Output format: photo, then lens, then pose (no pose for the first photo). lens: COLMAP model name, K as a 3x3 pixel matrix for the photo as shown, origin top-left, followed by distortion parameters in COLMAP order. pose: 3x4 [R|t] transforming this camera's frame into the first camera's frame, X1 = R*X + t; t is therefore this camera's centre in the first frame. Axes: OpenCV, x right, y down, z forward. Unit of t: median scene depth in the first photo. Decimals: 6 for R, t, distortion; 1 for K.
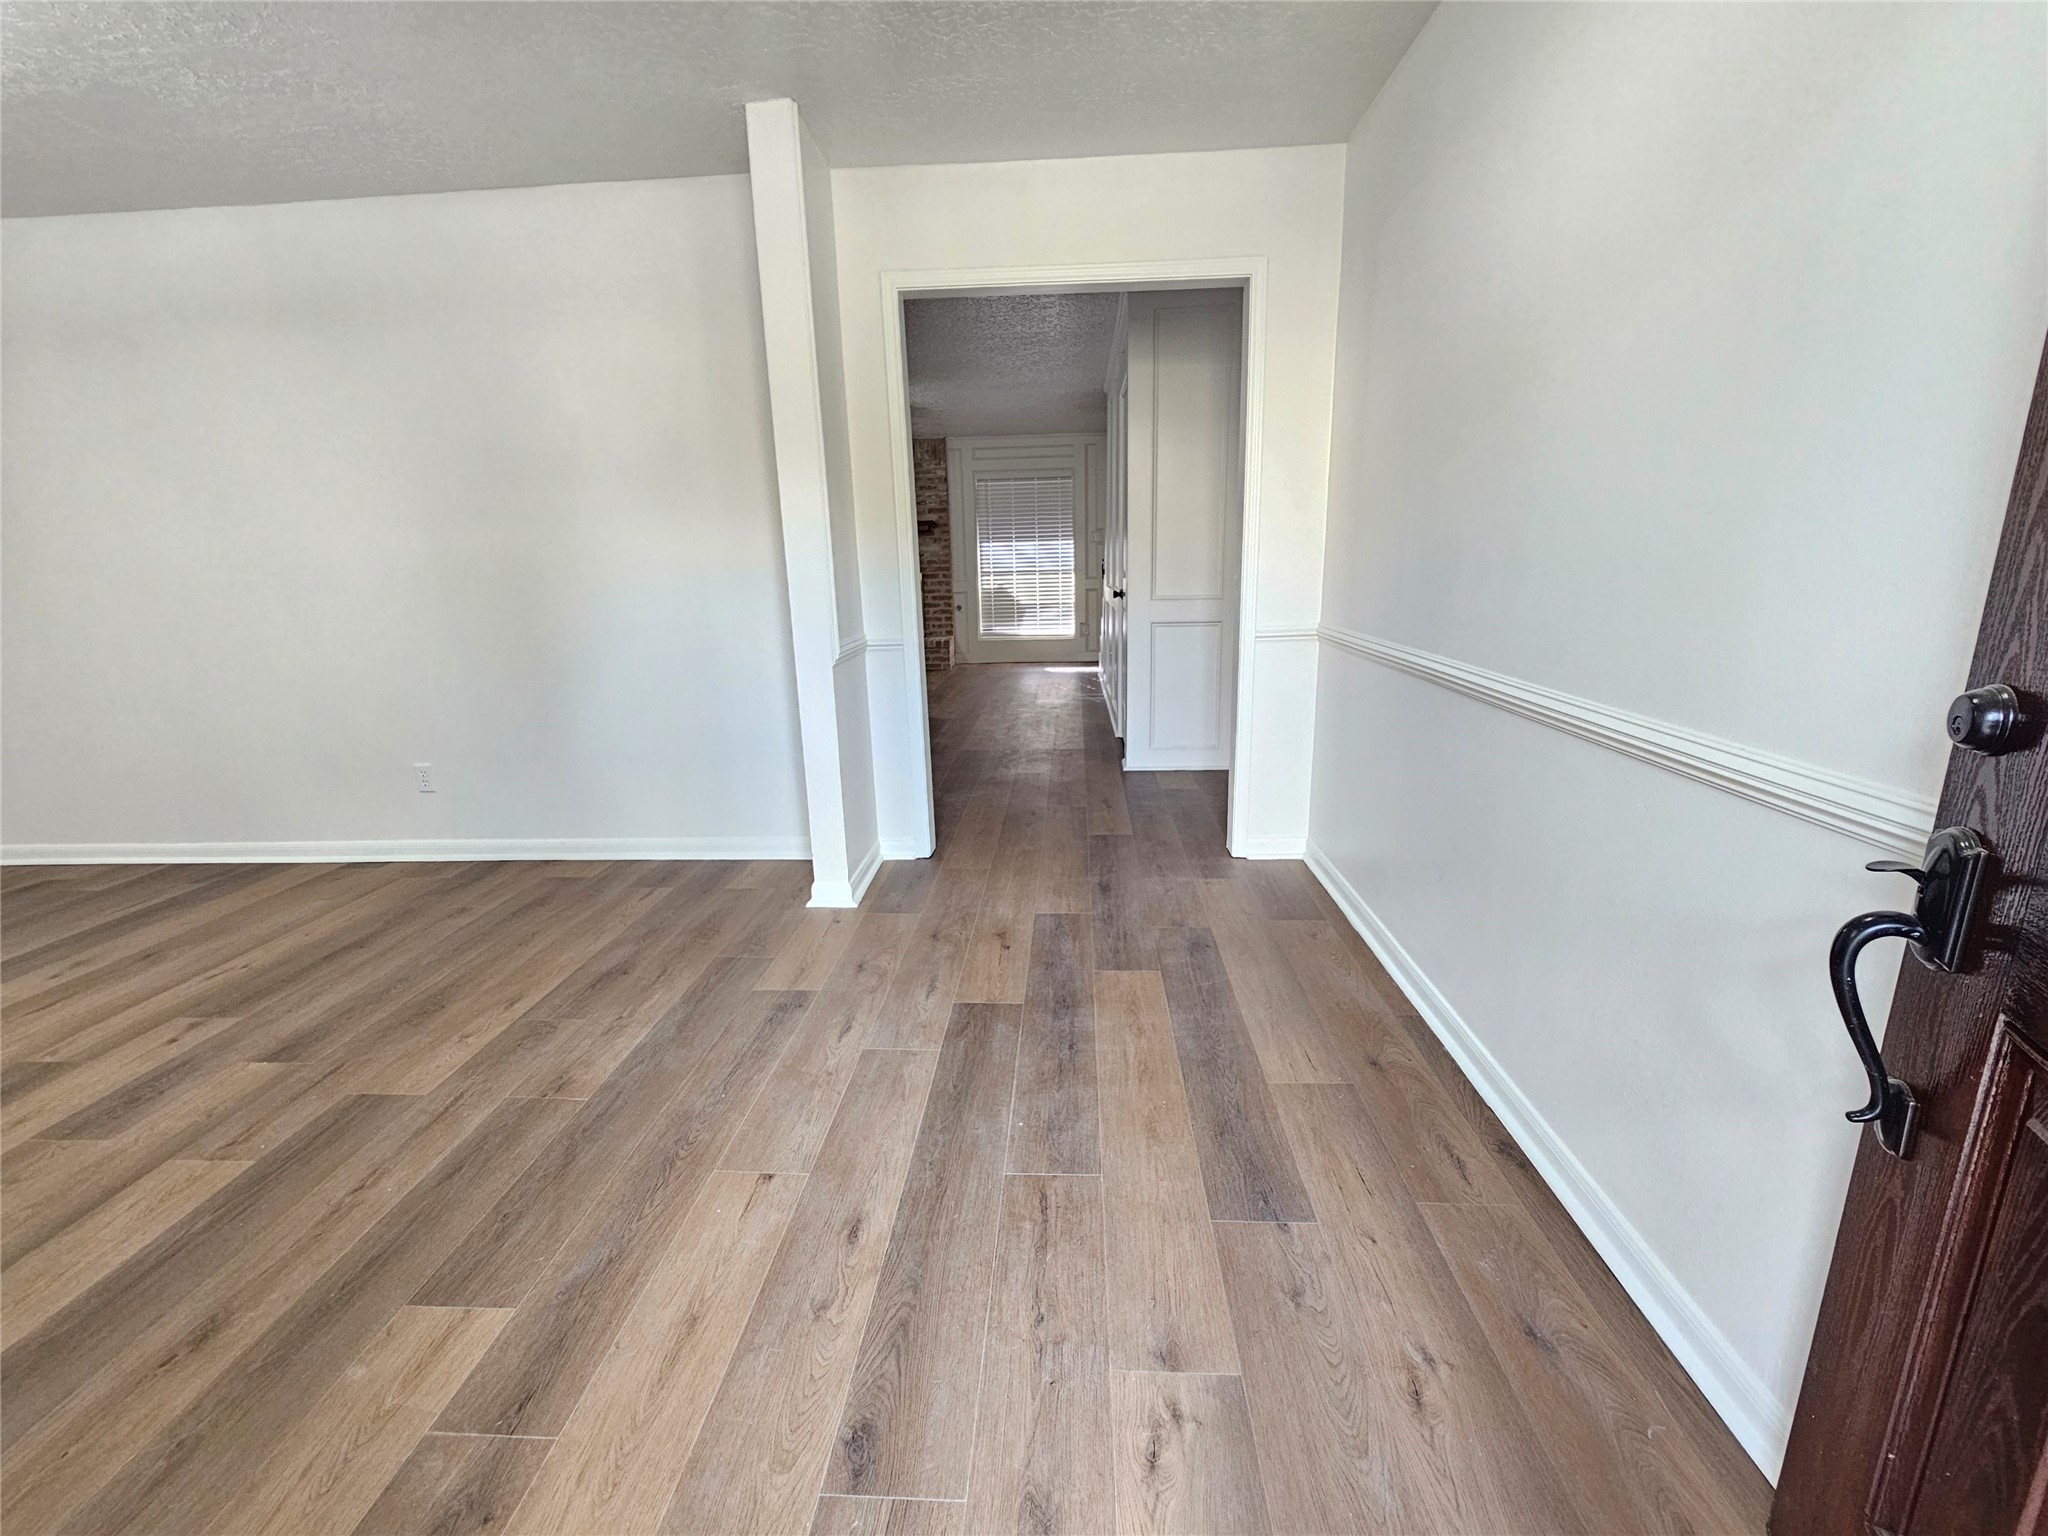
lens RADIAL K [[841.8, 0, 1029.1], [0, 841.8, 758.0], [0, 0, 1]] dist [-0.000604, 0.000596]
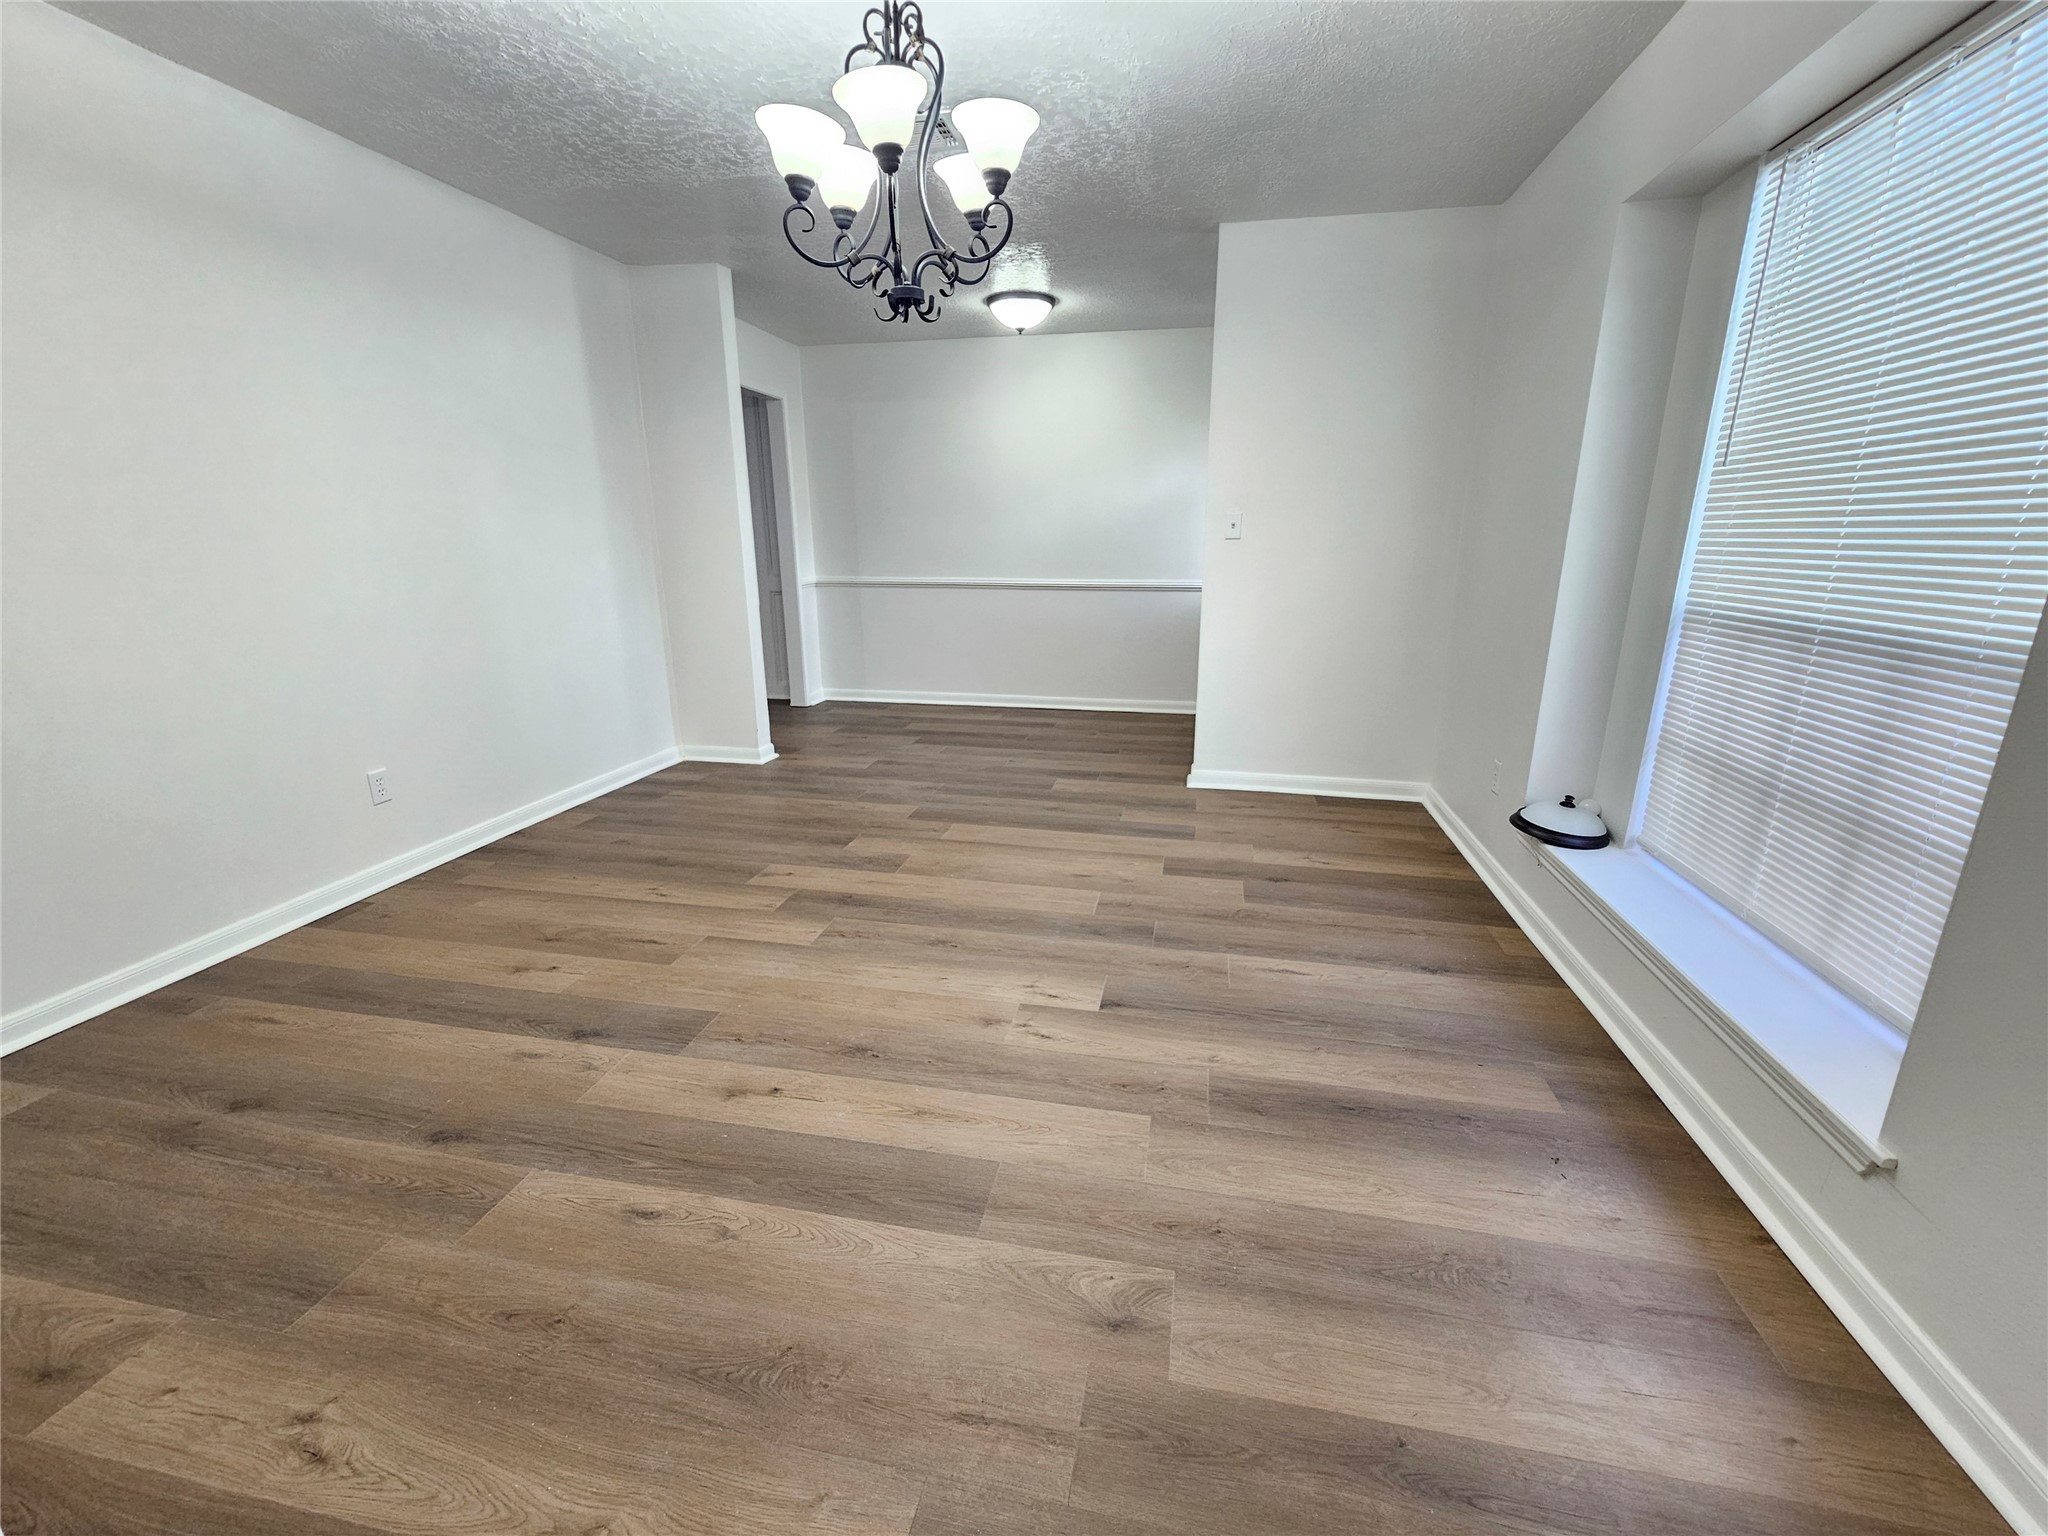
lens RADIAL K [[841.8, 0, 1027.9], [0, 841.8, 769.0], [0, 0, 1]] dist [-0.000604, 0.000596]
pose [[0.150073, -0.245832, 0.957625, -1.936715], [0.236587, 0.949382, 0.206640, -0.018024], [-0.959950, 0.195551, 0.200637, 0.268617]]
